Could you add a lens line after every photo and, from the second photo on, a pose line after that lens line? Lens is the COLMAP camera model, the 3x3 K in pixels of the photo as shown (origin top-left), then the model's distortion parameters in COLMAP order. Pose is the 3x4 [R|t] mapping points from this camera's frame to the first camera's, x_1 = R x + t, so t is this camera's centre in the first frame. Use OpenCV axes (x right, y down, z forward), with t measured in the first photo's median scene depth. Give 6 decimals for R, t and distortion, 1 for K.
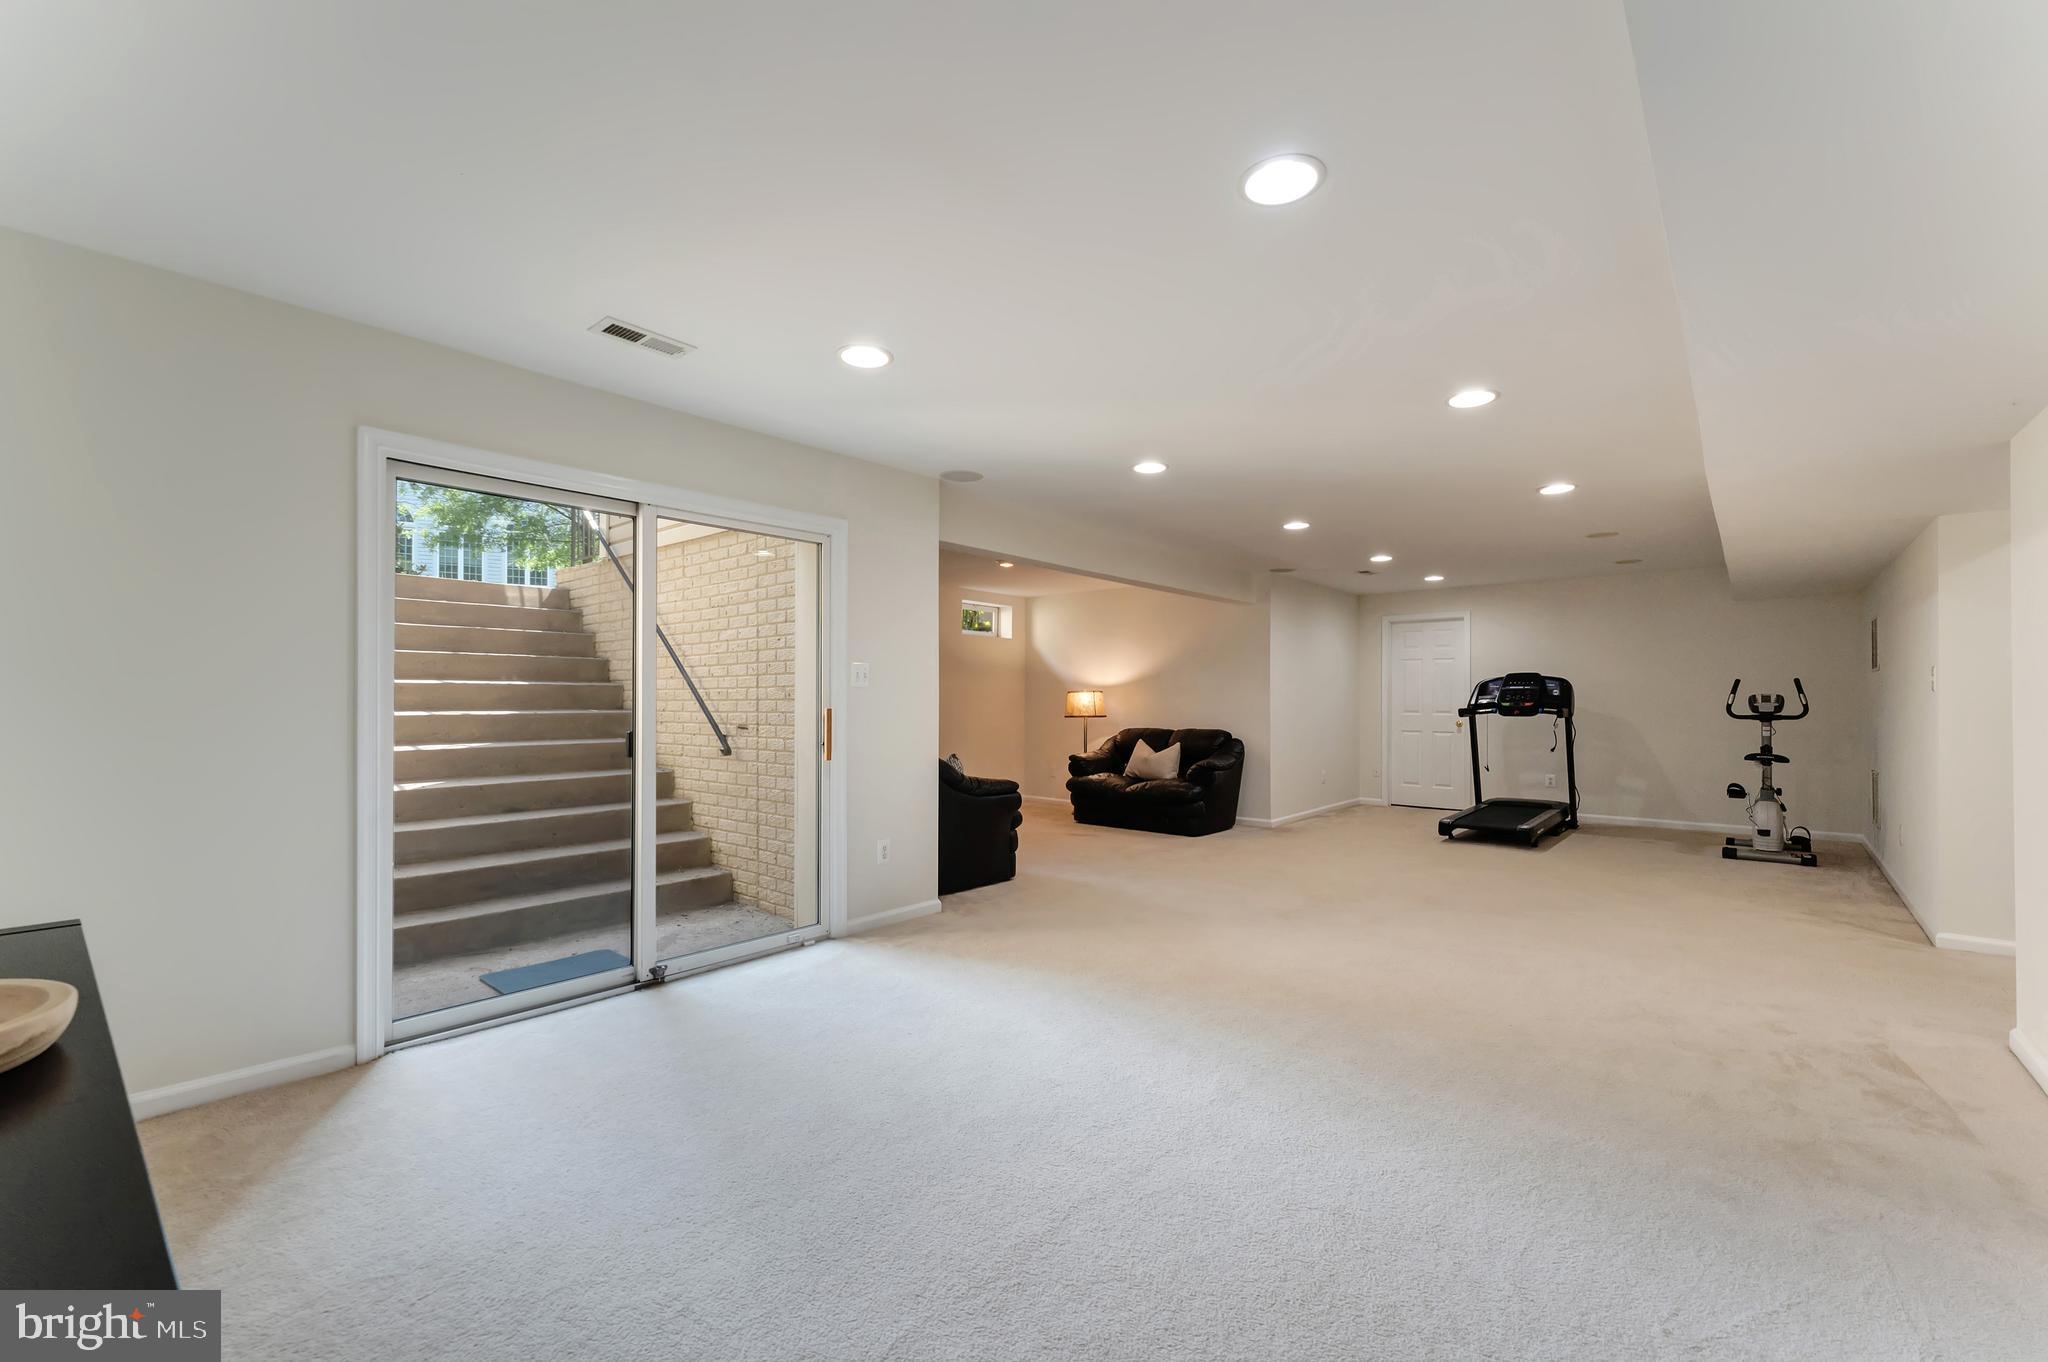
lens RADIAL K [[808.5, 0, 1024.0], [0, 808.5, 681.0], [0, 0, 1]] dist [0.002320, 0.000157]
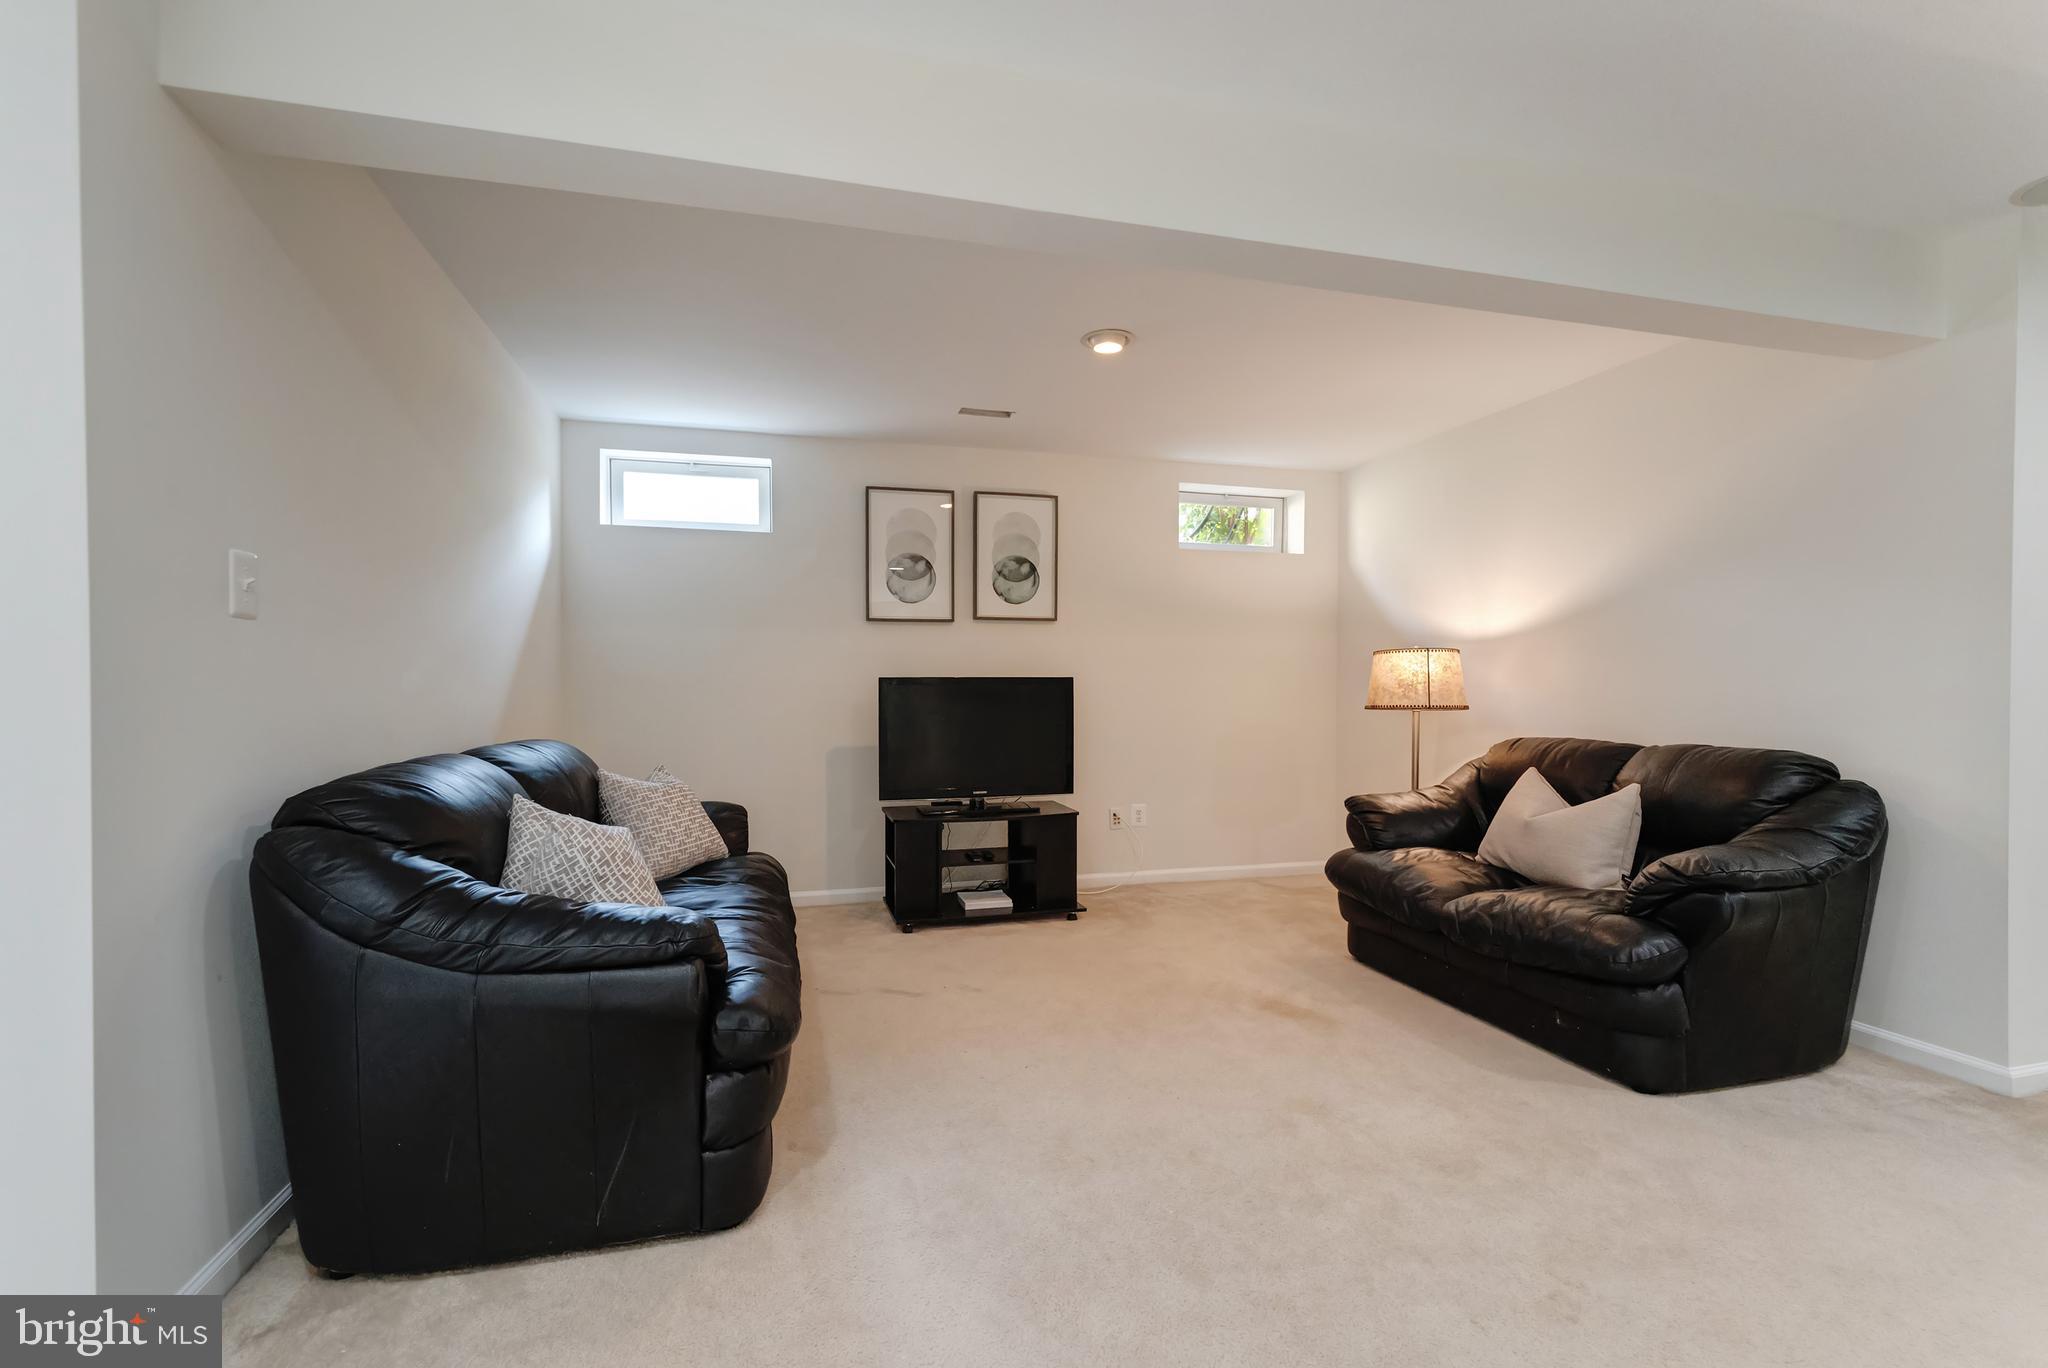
lens RADIAL K [[928.6, 0, 1022.6], [0, 928.6, 694.6], [0, 0, 1]] dist [0.000809, 0.000085]
pose [[0.847779, 0.000097, -0.530349, 0.174850], [0.013175, 0.999688, 0.021244, 0.025146], [0.530186, -0.024998, 0.847513, 0.511438]]
